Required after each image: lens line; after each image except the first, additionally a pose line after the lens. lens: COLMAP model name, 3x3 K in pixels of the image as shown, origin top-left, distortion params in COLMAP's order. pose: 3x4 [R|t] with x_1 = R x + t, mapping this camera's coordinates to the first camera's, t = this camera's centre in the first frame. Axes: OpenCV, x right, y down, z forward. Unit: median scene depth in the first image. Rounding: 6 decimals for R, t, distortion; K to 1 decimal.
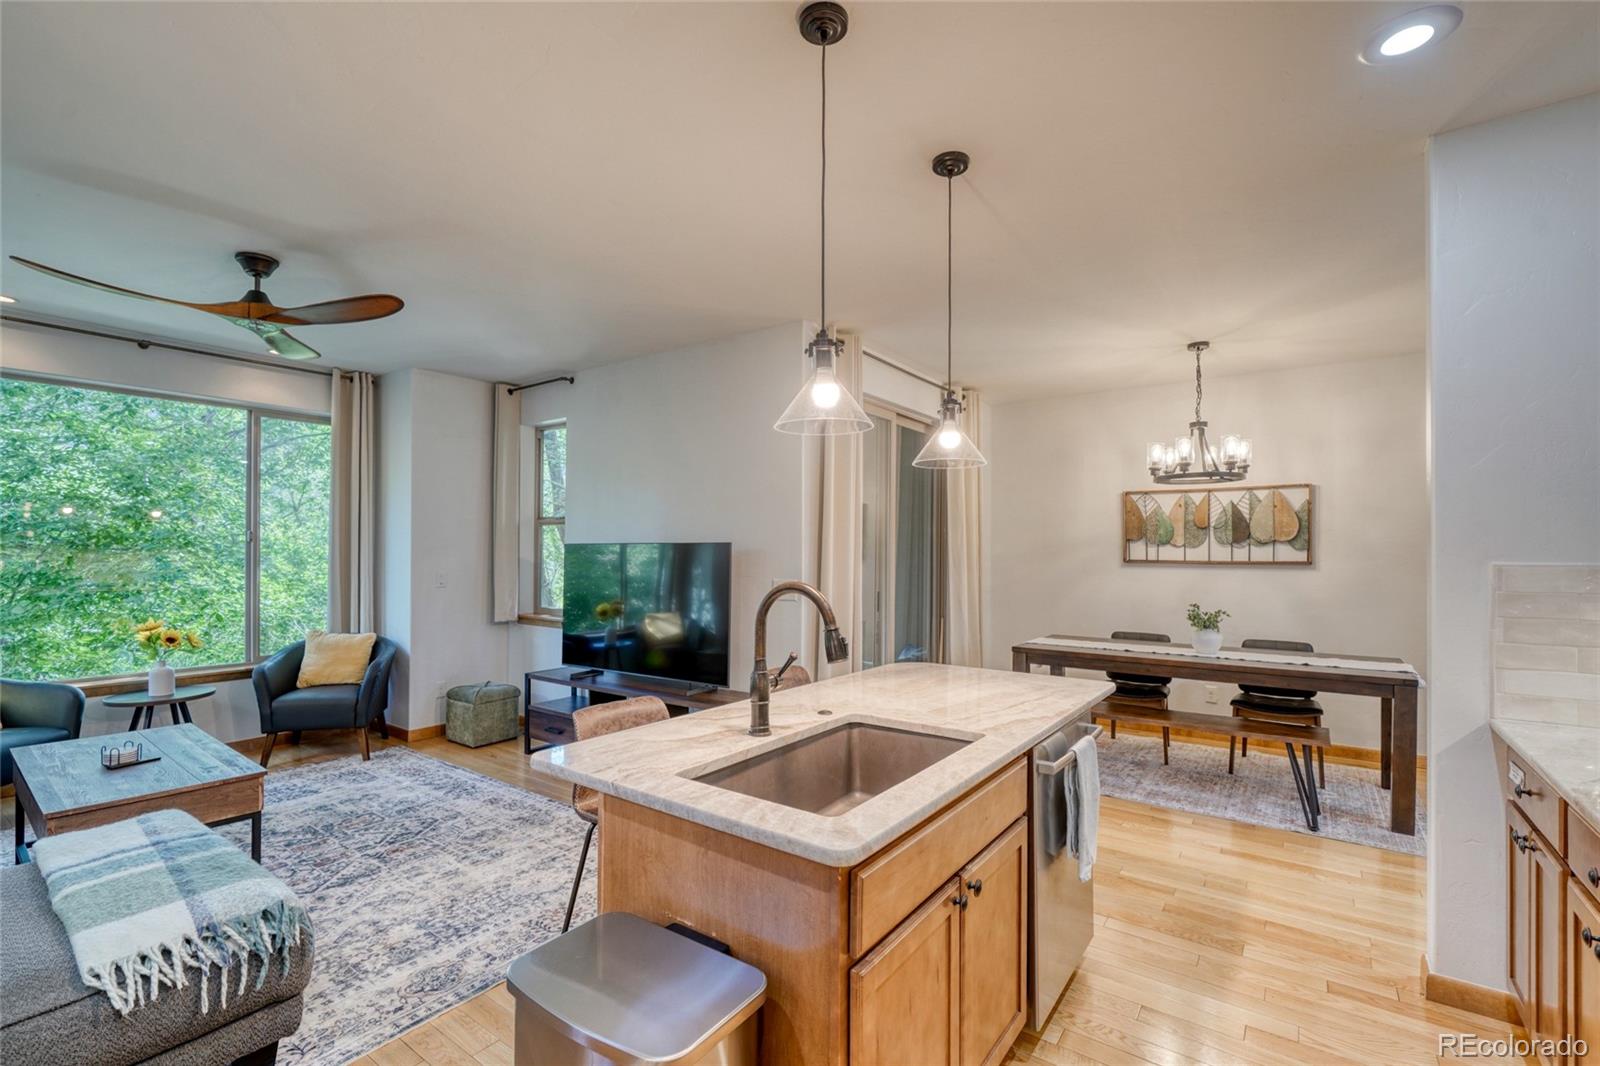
lens RADIAL K [[703.4, 0, 797.0], [0, 703.4, 543.2], [0, 0, 1]] dist [-0.005636, 0.000077]
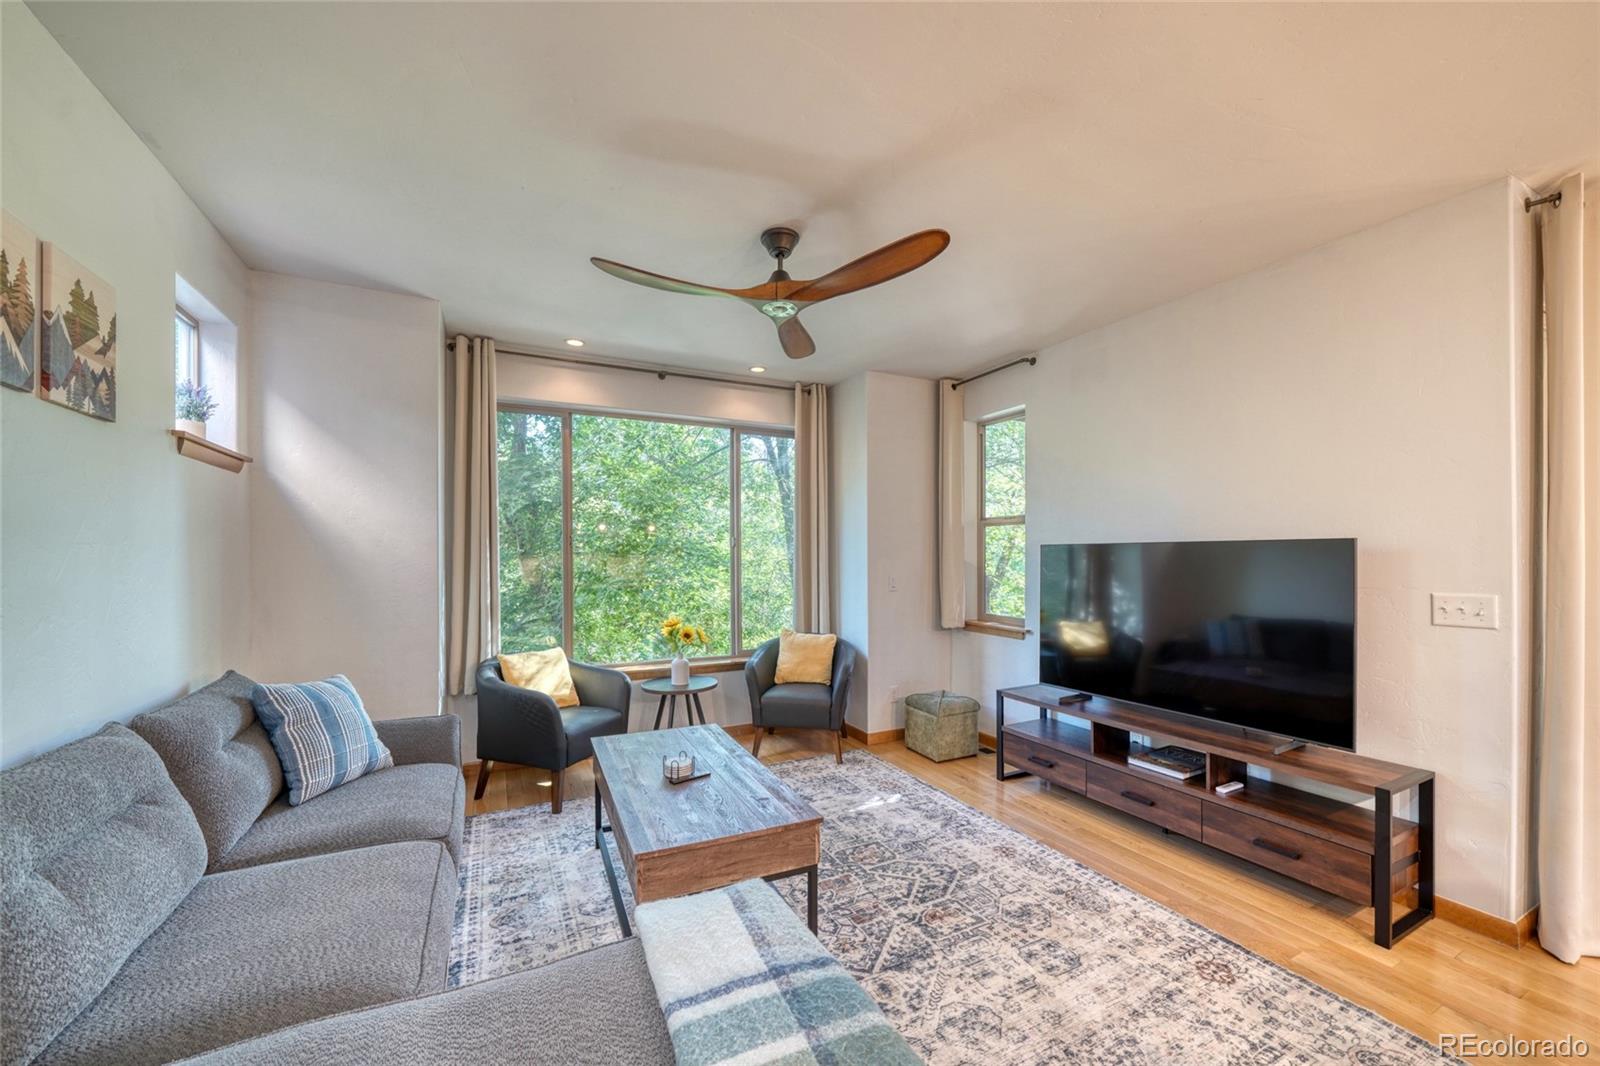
lens RADIAL K [[602.8, 0, 791.2], [0, 602.8, 553.8], [0, 0, 1]] dist [-0.011667, -0.000247]
pose [[0.883615, -0.007685, -0.468152, -0.294846], [0.012241, 0.999903, 0.006689, 0.003568], [0.468055, -0.011641, 0.883623, 0.230453]]
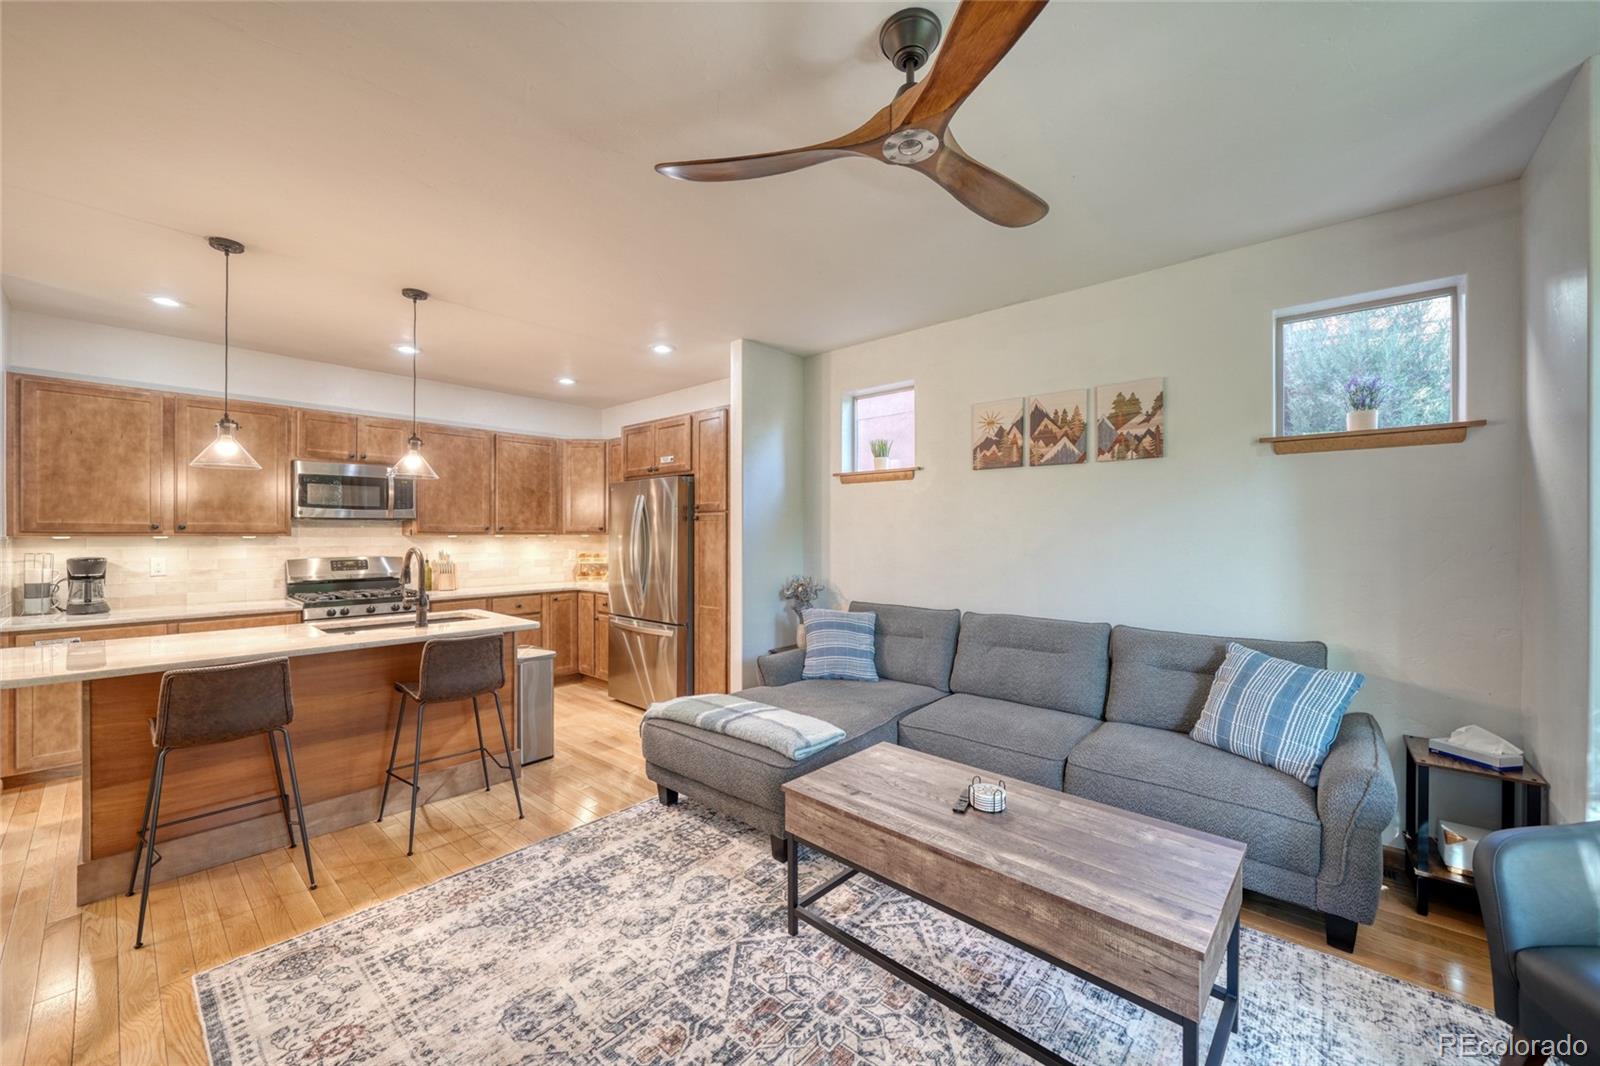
lens RADIAL K [[602.8, 0, 795.6], [0, 602.8, 531.7], [0, 0, 1]] dist [-0.011667, -0.000247]
pose [[-0.996279, -0.006330, 0.085949, -0.545269], [-0.008076, 0.999768, -0.019982, 0.014732], [-0.085803, -0.020601, -0.996099, 1.144894]]
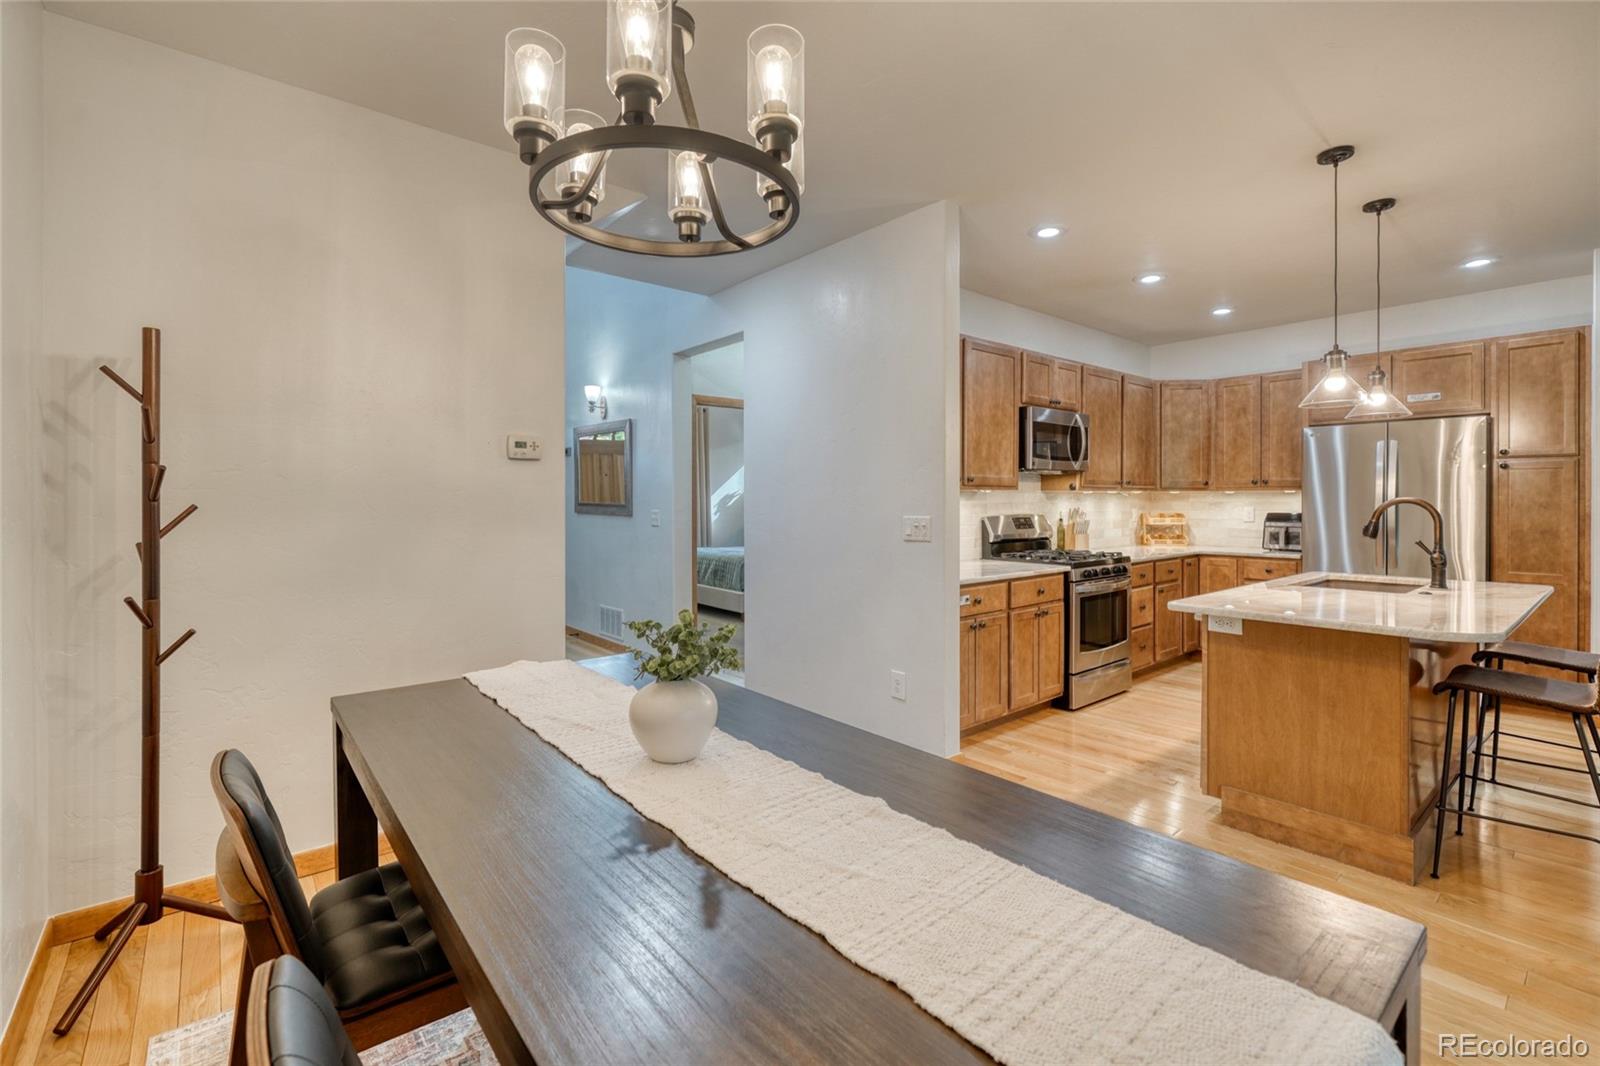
lens RADIAL K [[703.4, 0, 790.3], [0, 703.4, 506.1], [0, 0, 1]] dist [-0.005636, 0.000077]
pose [[-0.967982, -0.005374, 0.250963, 0.475926], [-0.007679, 0.999937, -0.008205, 0.045740], [-0.250903, -0.009869, -0.967962, 1.352372]]
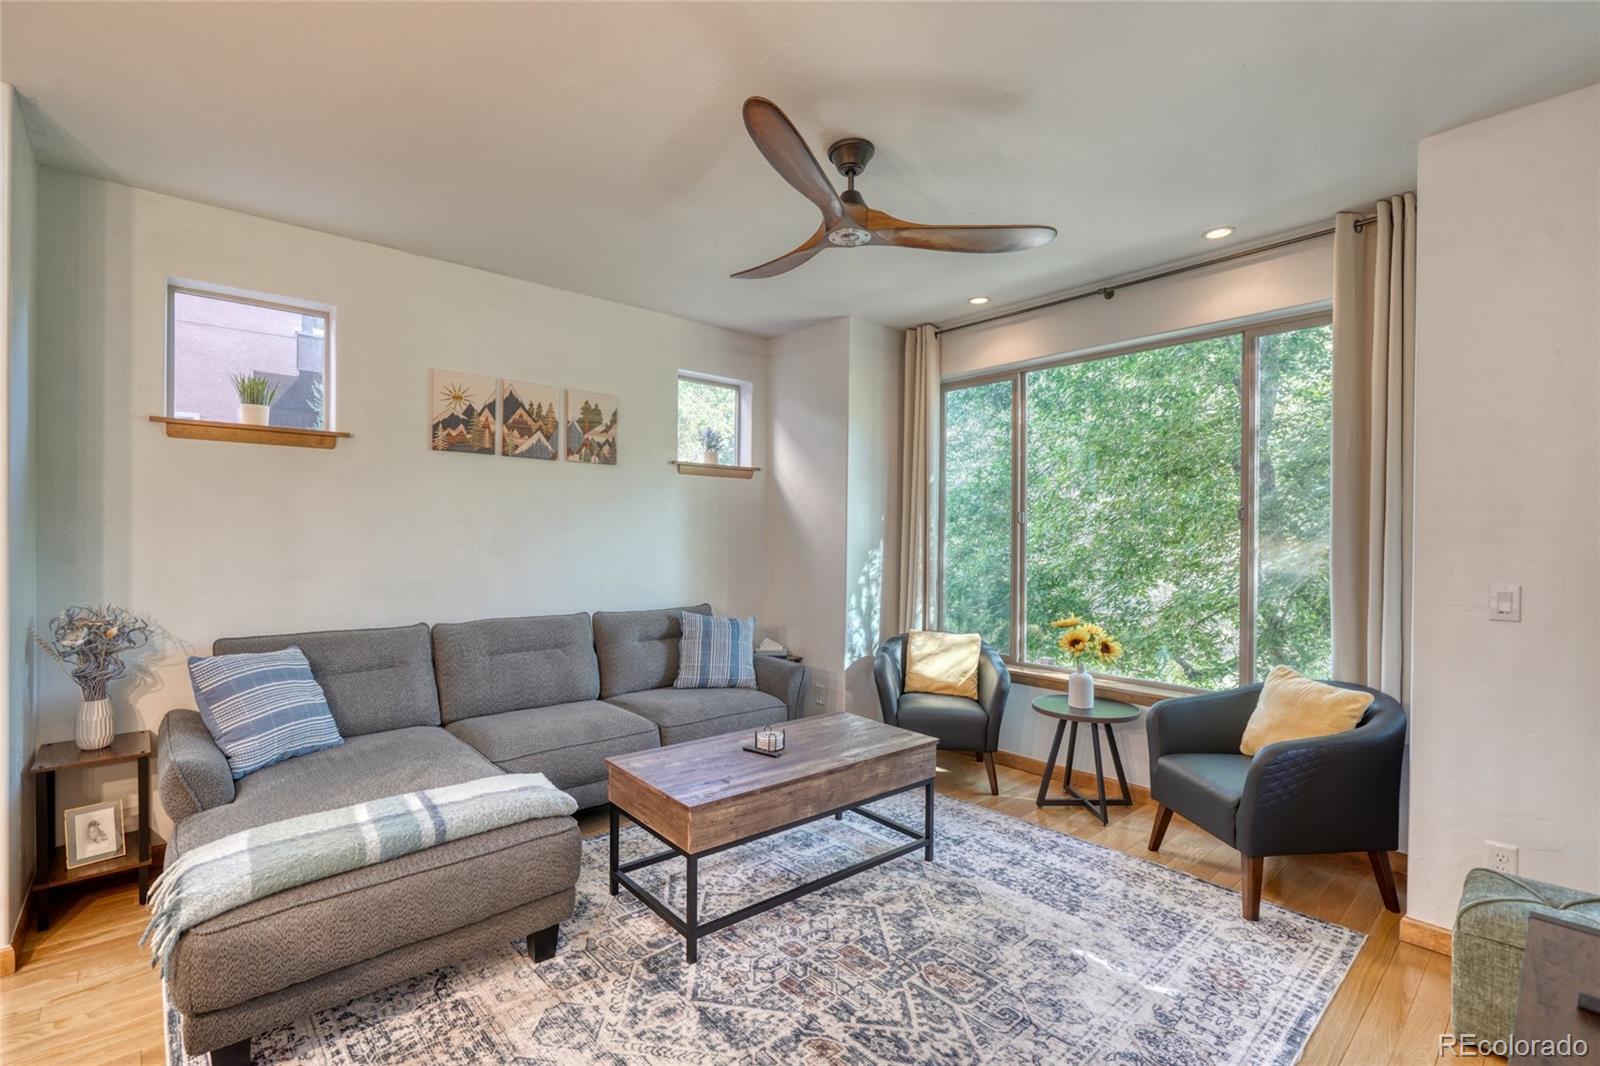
lens RADIAL K [[703.4, 0, 784.9], [0, 703.4, 542.2], [0, 0, 1]] dist [-0.005636, 0.000077]
pose [[-0.222859, 0.005954, -0.974833, -0.001204], [0.004568, 0.999977, 0.005064, 0.012399], [0.974840, -0.003325, -0.222881, 0.839093]]
